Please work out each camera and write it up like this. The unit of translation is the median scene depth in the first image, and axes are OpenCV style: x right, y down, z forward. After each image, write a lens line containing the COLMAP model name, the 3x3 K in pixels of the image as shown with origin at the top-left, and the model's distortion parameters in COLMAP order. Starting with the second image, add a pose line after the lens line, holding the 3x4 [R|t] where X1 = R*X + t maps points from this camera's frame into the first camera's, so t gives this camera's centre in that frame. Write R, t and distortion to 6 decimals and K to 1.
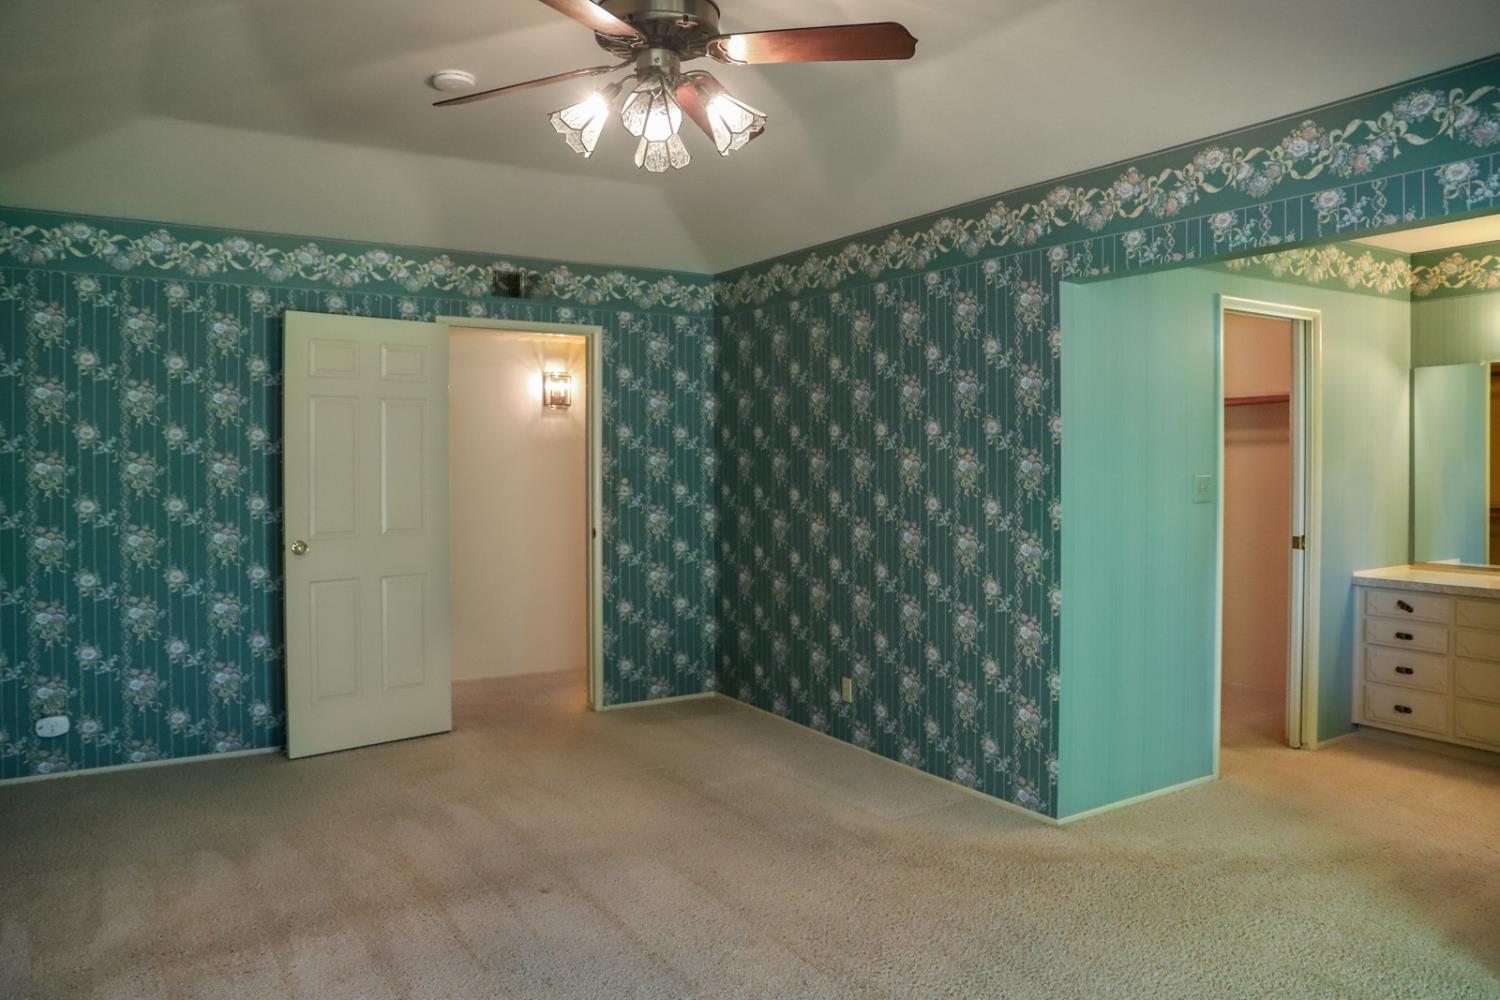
lens RADIAL K [[752.9, 0, 751.2], [0, 752.9, 493.6], [0, 0, 1]] dist [-0.112213, 0.048991]
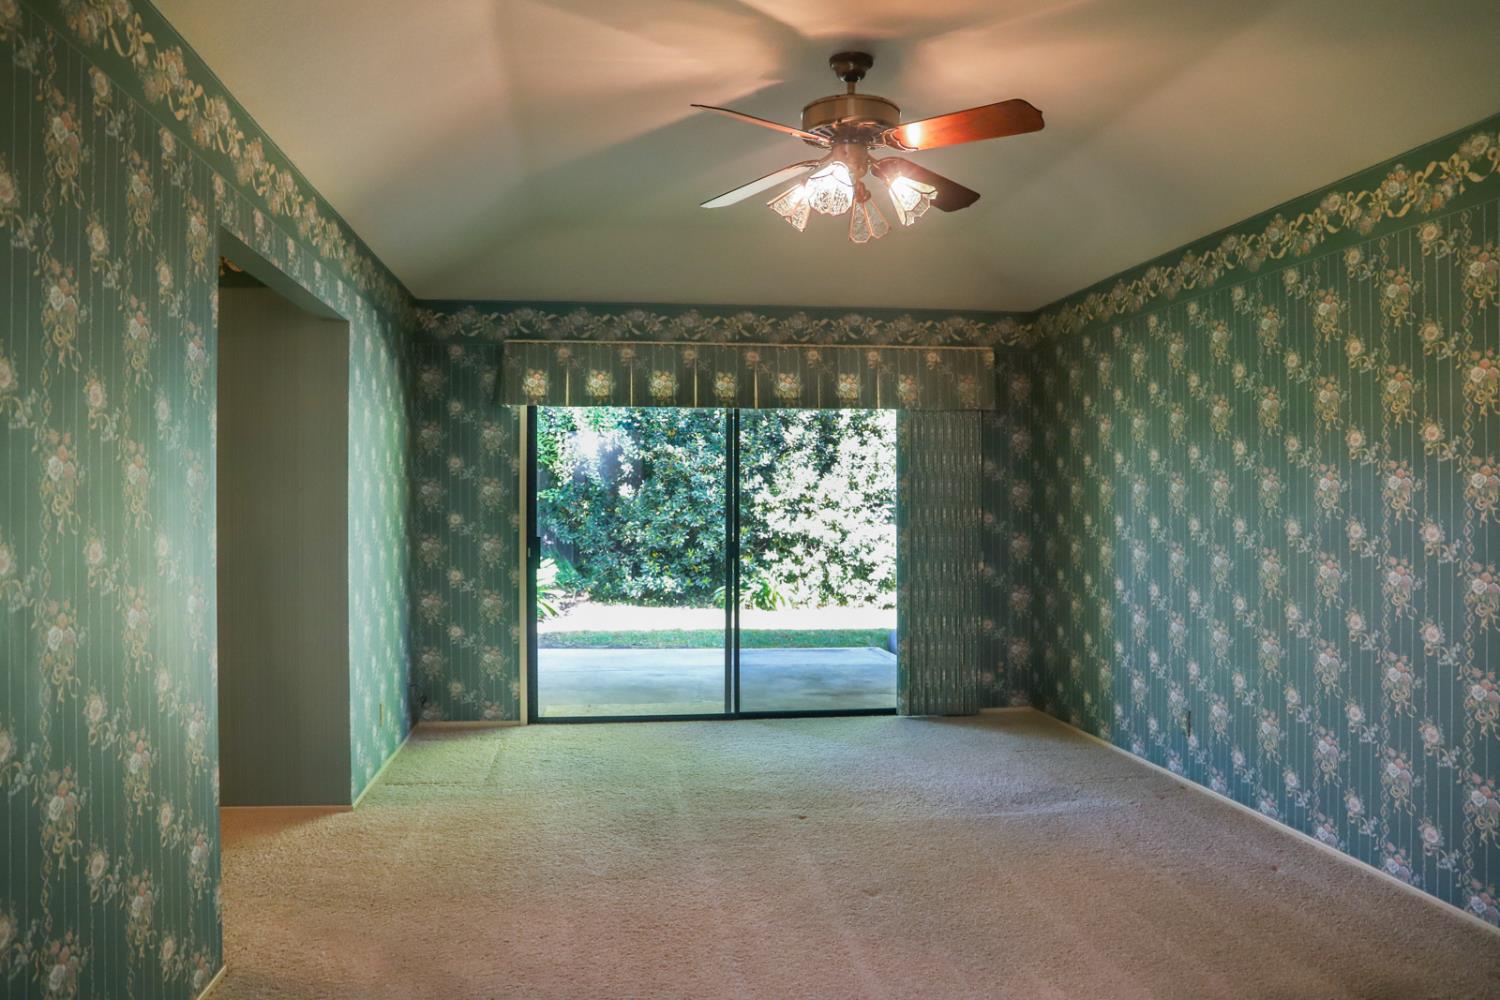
lens RADIAL K [[1122.2, 0, 746.2], [0, 1122.2, 478.1], [0, 0, 1]] dist [-0.141027, 0.119364]
pose [[0.847152, -0.039781, -0.529859, 0.353827], [0.009751, 0.998190, -0.059351, 0.023023], [0.531261, 0.045113, 0.846006, -0.419137]]
